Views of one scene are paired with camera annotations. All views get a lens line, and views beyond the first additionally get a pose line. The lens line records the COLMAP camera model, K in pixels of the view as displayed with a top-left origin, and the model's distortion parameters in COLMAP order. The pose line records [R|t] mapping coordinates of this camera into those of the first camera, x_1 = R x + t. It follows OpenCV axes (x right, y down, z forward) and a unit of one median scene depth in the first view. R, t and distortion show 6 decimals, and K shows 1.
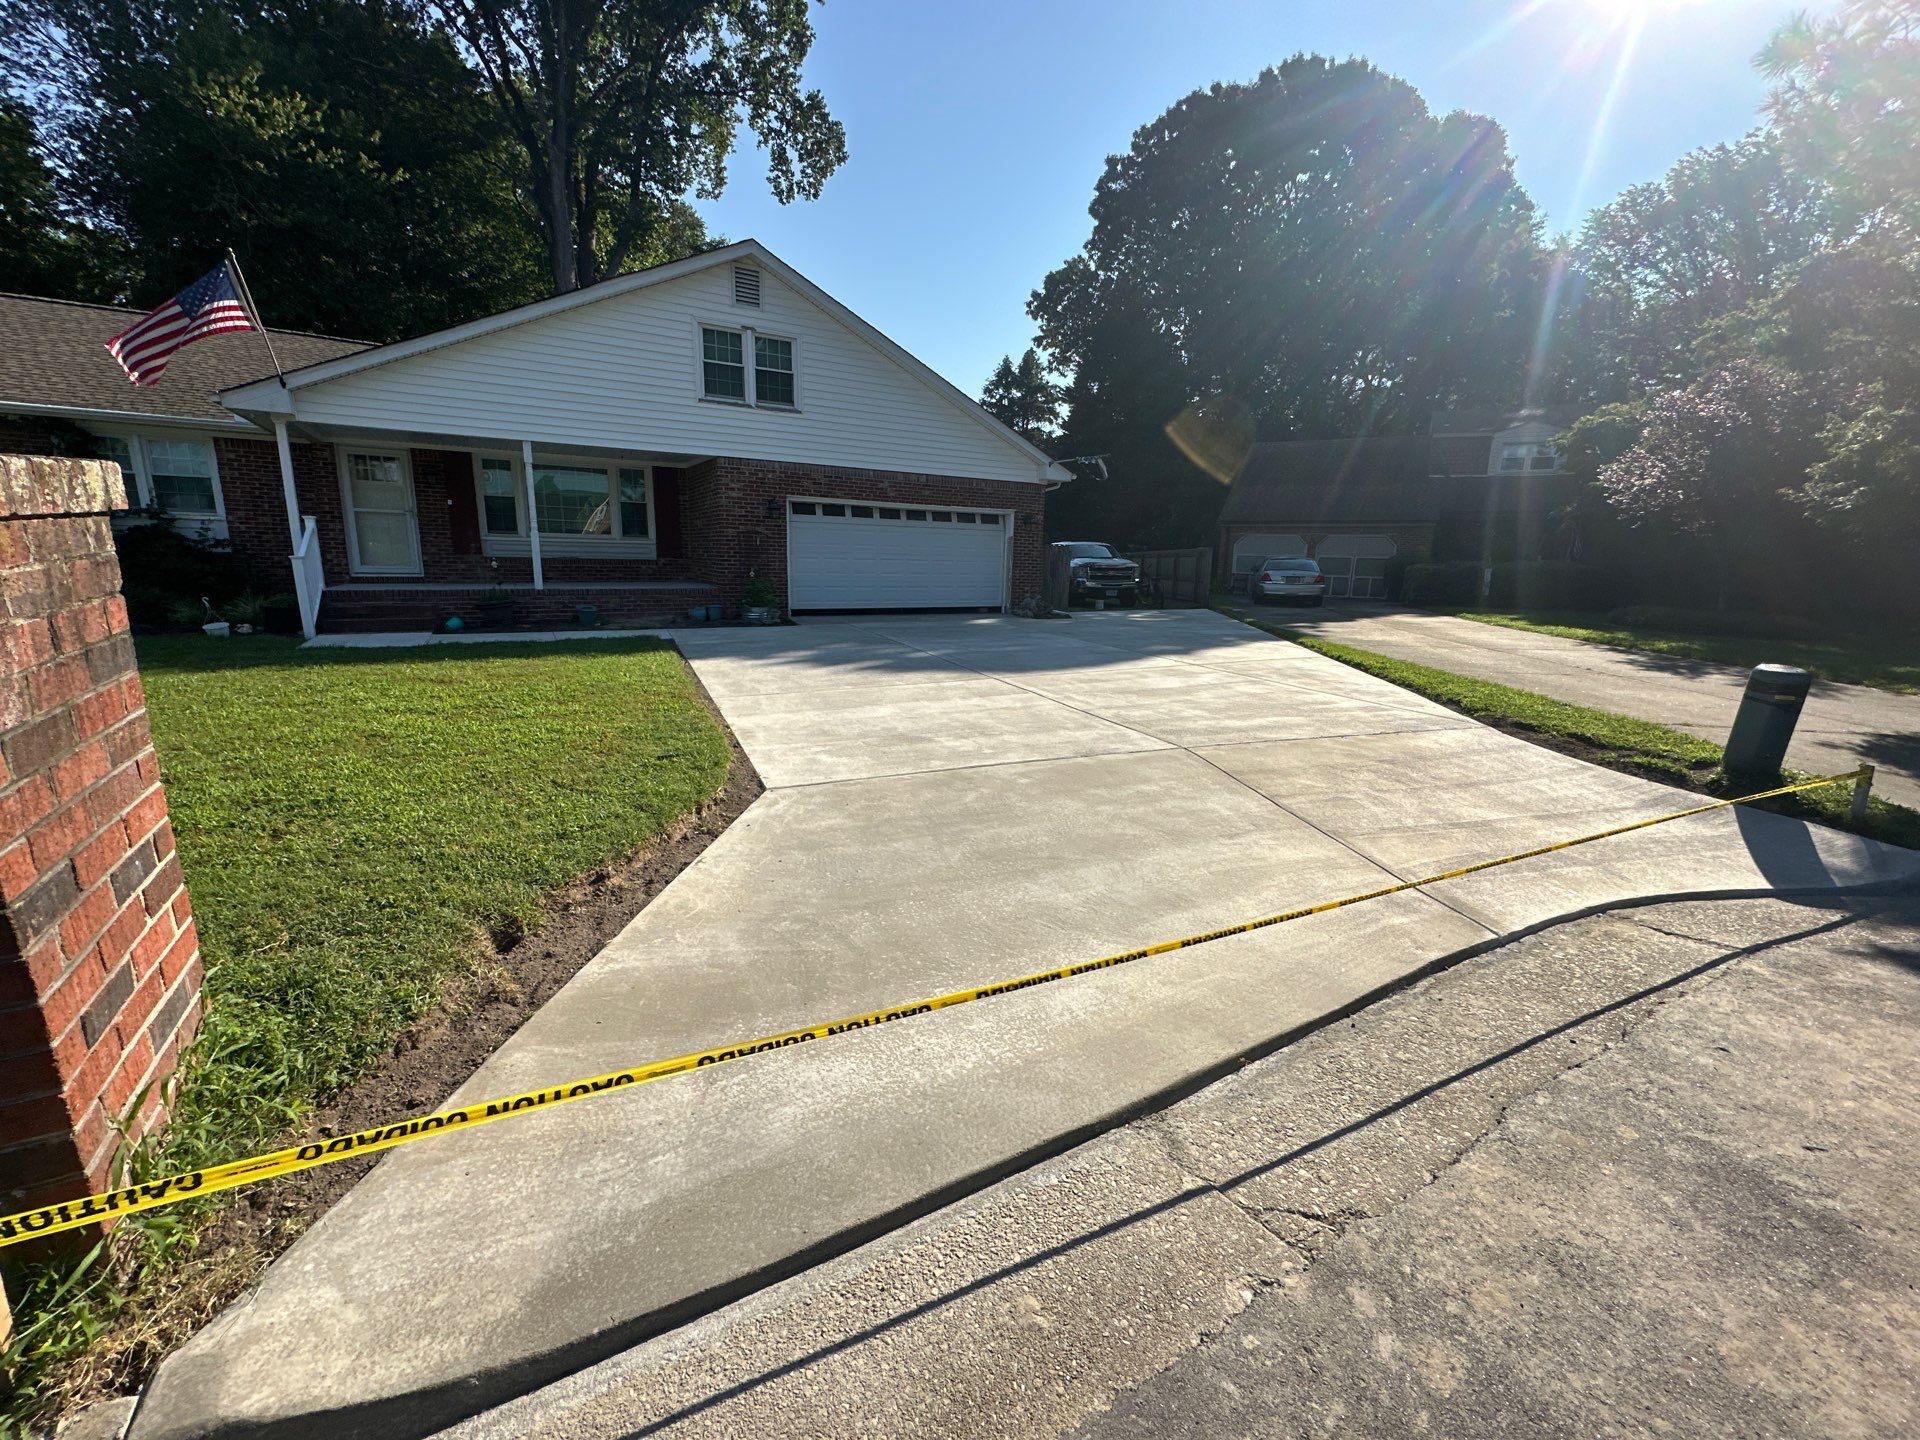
lens RADIAL K [[767.9, 0, 960.0], [0, 767.9, 720.0], [0, 0, 1]] dist [-0.001645, 0.000332]
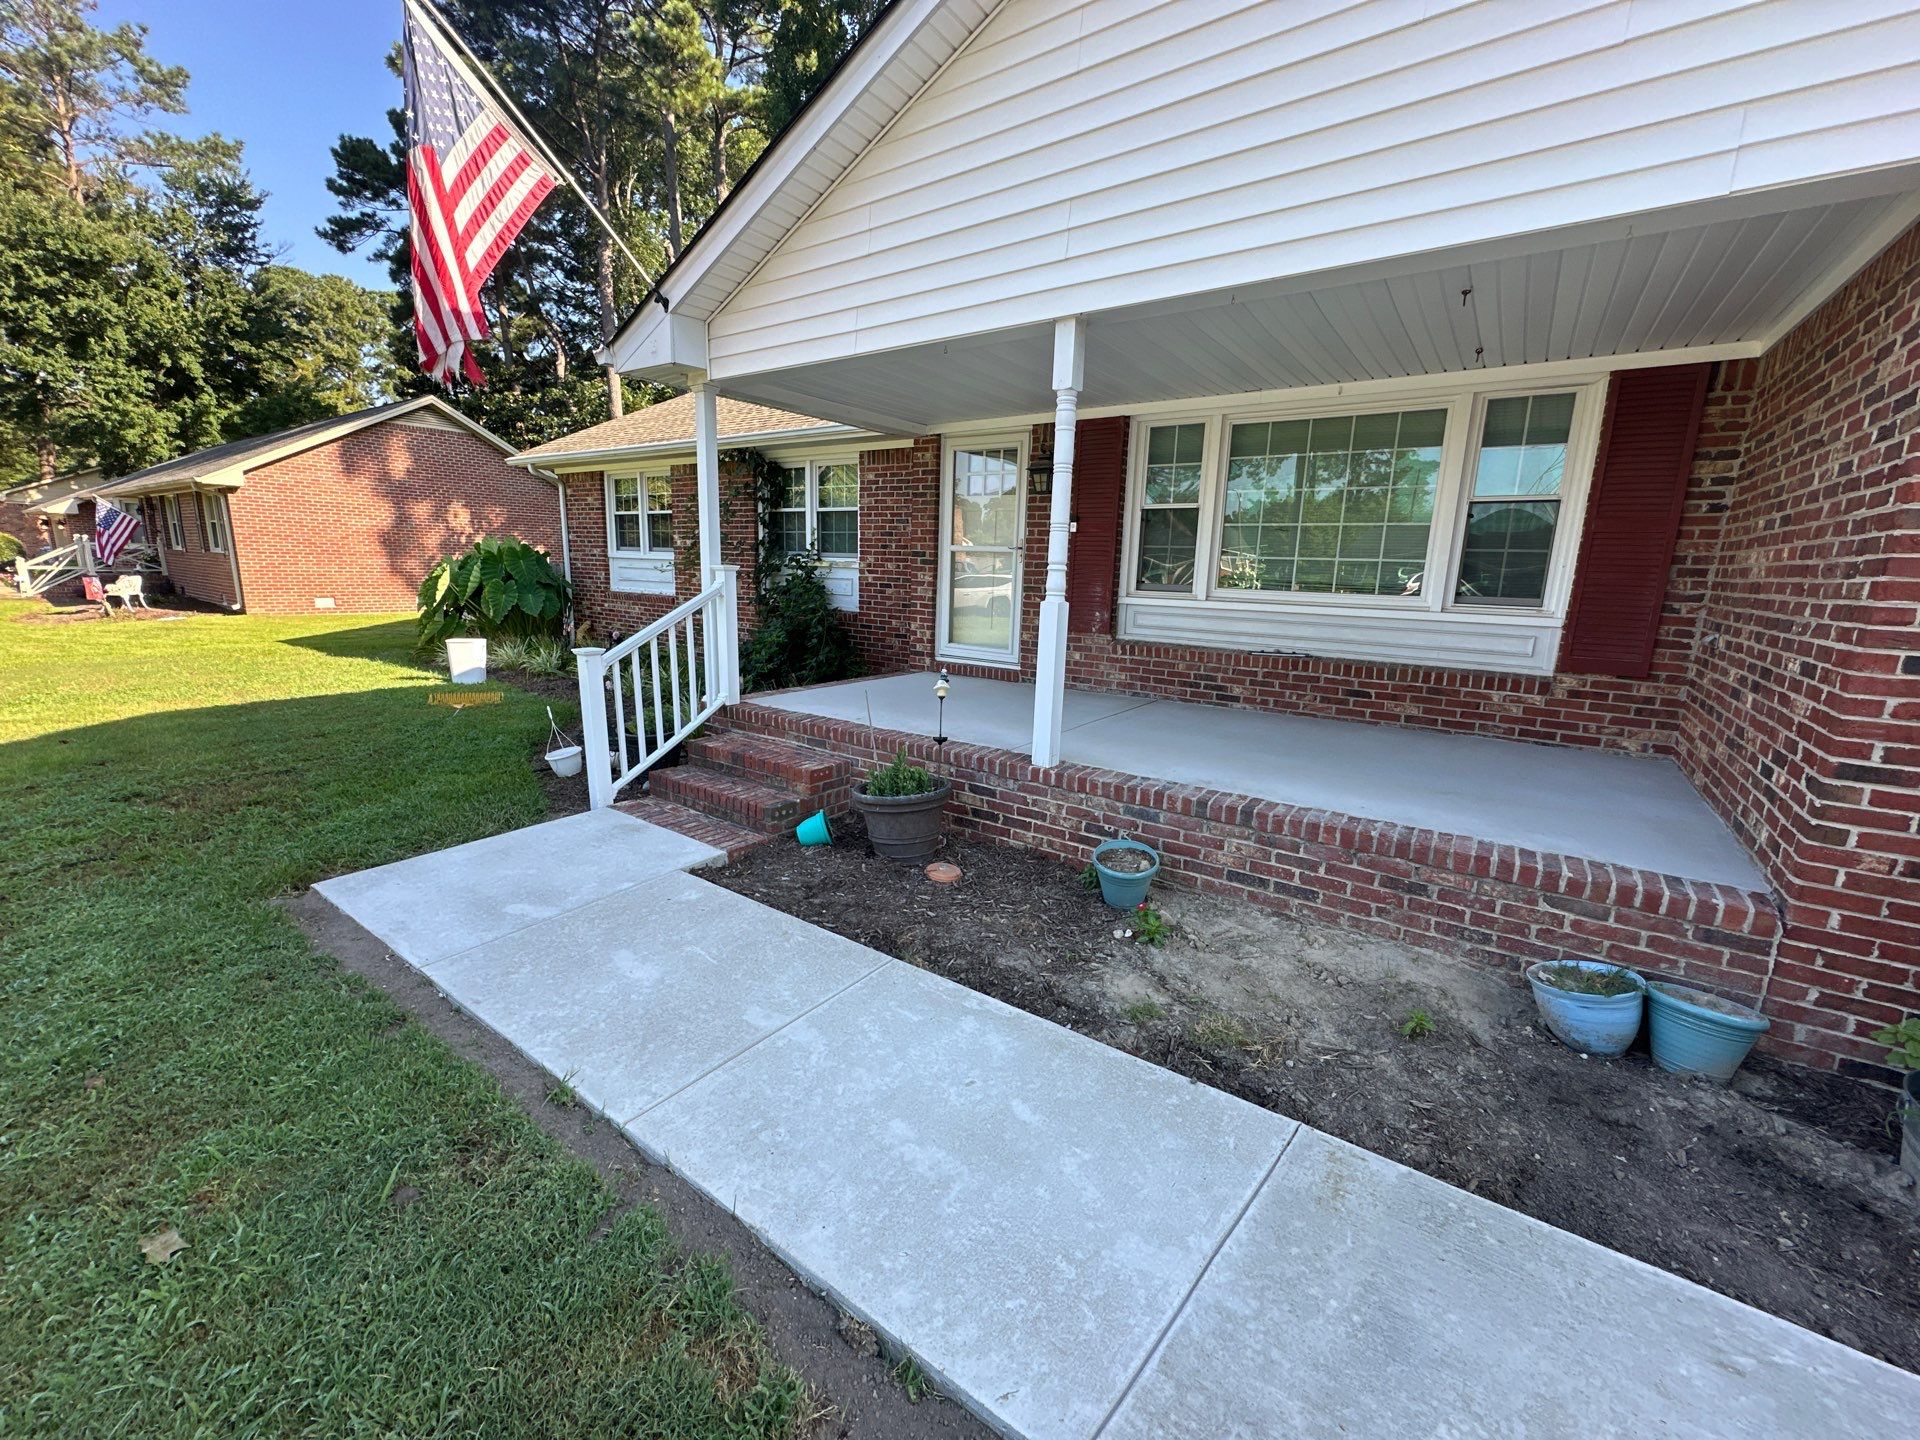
lens RADIAL K [[767.9, 0, 960.0], [0, 767.9, 720.0], [0, 0, 1]] dist [-0.001645, 0.000332]
pose [[0.390500, 0.167035, -0.905322, -0.202820], [-0.224600, 0.970972, 0.082268, -0.166415], [0.892784, 0.171210, 0.416681, 0.663862]]
